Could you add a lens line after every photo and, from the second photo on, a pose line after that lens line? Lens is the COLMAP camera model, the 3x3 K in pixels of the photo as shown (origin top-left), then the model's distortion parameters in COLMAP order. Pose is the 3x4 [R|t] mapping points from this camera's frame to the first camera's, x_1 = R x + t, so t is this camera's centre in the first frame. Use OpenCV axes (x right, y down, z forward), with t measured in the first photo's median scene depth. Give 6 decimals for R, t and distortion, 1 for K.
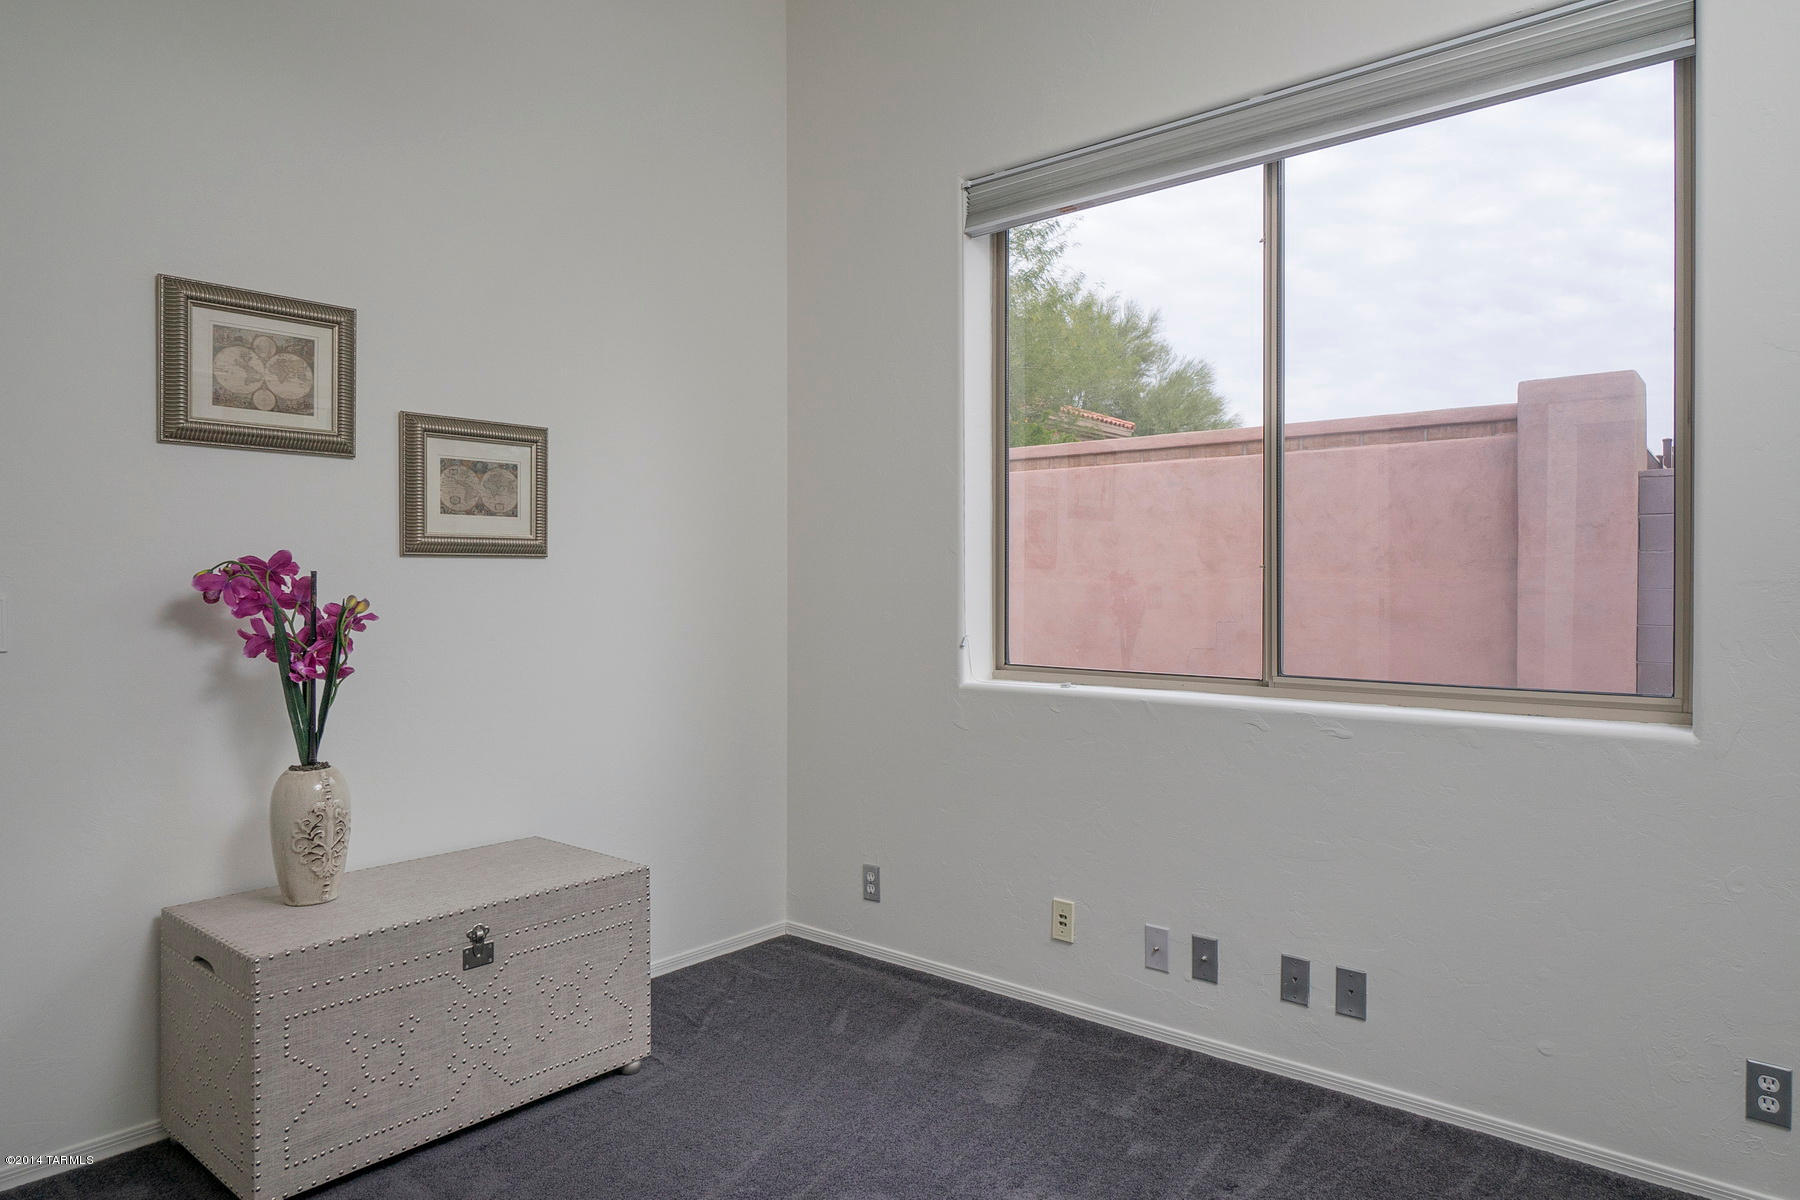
lens RADIAL K [[1117.4, 0, 907.1], [0, 1117.4, 588.0], [0, 0, 1]] dist [-0.006320, -0.001715]
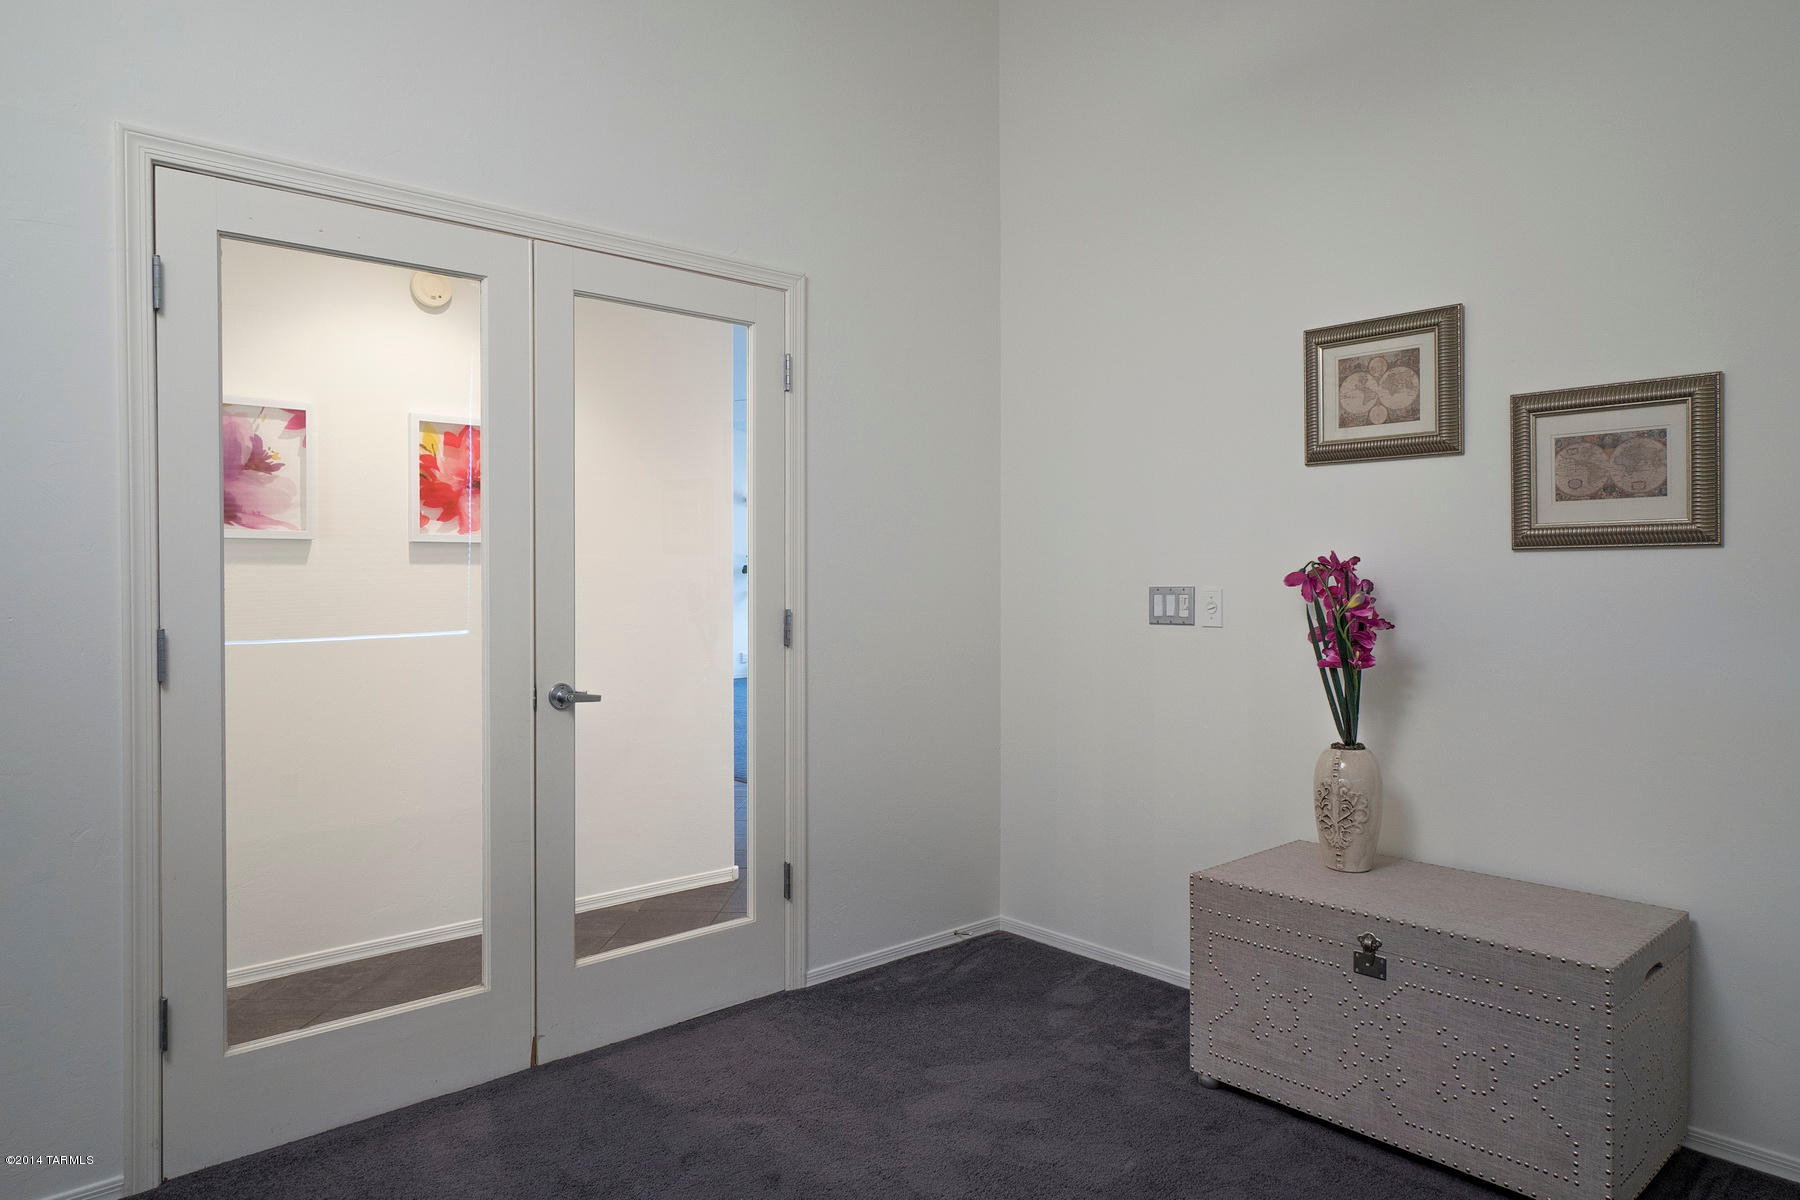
lens RADIAL K [[1117.4, 0, 907.1], [0, 1117.4, 588.0], [0, 0, 1]] dist [-0.006320, -0.001715]
pose [[-0.133504, 0.009375, -0.991004, 0.567465], [-0.004875, 0.999937, 0.010116, -0.005024], [0.991036, 0.006181, -0.133450, 0.661204]]
